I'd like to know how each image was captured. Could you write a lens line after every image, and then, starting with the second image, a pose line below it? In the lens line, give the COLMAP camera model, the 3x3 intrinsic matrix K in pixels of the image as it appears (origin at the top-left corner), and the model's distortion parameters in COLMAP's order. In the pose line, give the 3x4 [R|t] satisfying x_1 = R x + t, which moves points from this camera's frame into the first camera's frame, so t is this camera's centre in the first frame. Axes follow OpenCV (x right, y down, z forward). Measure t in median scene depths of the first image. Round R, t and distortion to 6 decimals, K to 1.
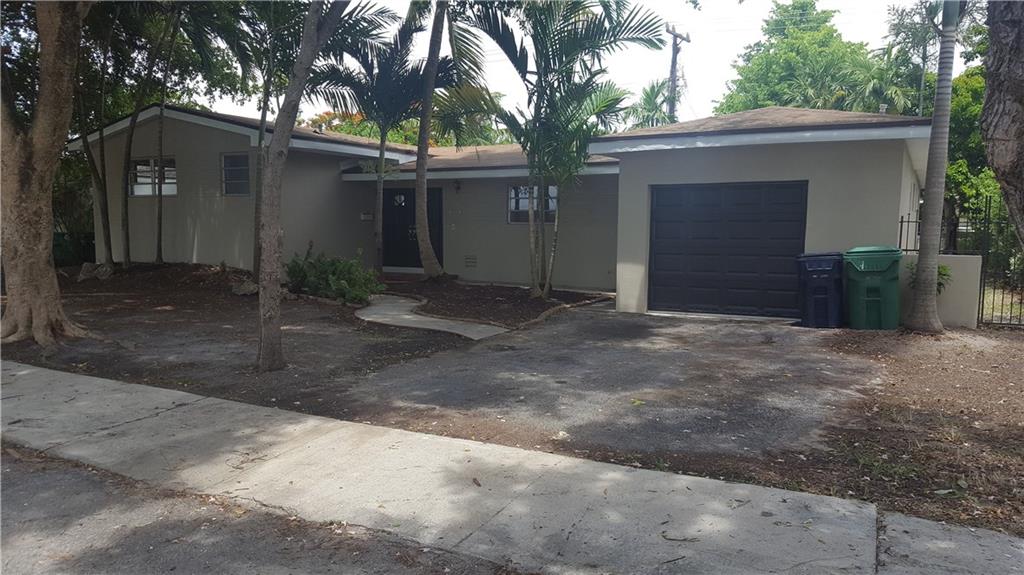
lens RADIAL K [[777.7, 0, 512.0], [0, 777.7, 287.5], [0, 0, 1]] dist [0.001329, -0.001799]
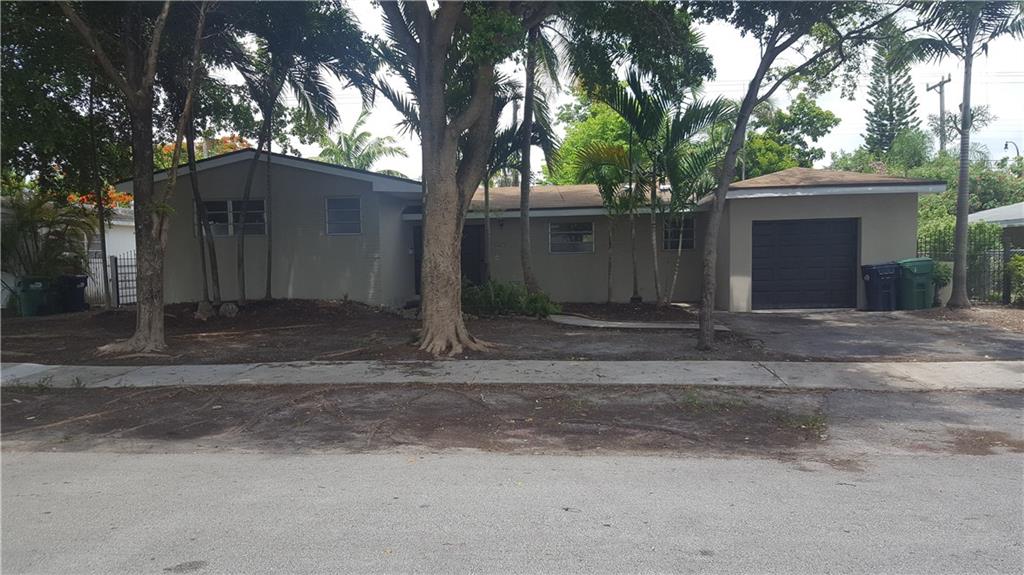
lens RADIAL K [[777.7, 0, 512.0], [0, 777.7, 287.5], [0, 0, 1]] dist [0.001329, -0.001799]
pose [[0.916060, -0.043897, 0.398632, -0.792011], [0.061254, 0.997644, -0.030902, 0.006829], [-0.396336, 0.052726, 0.916590, -0.126612]]
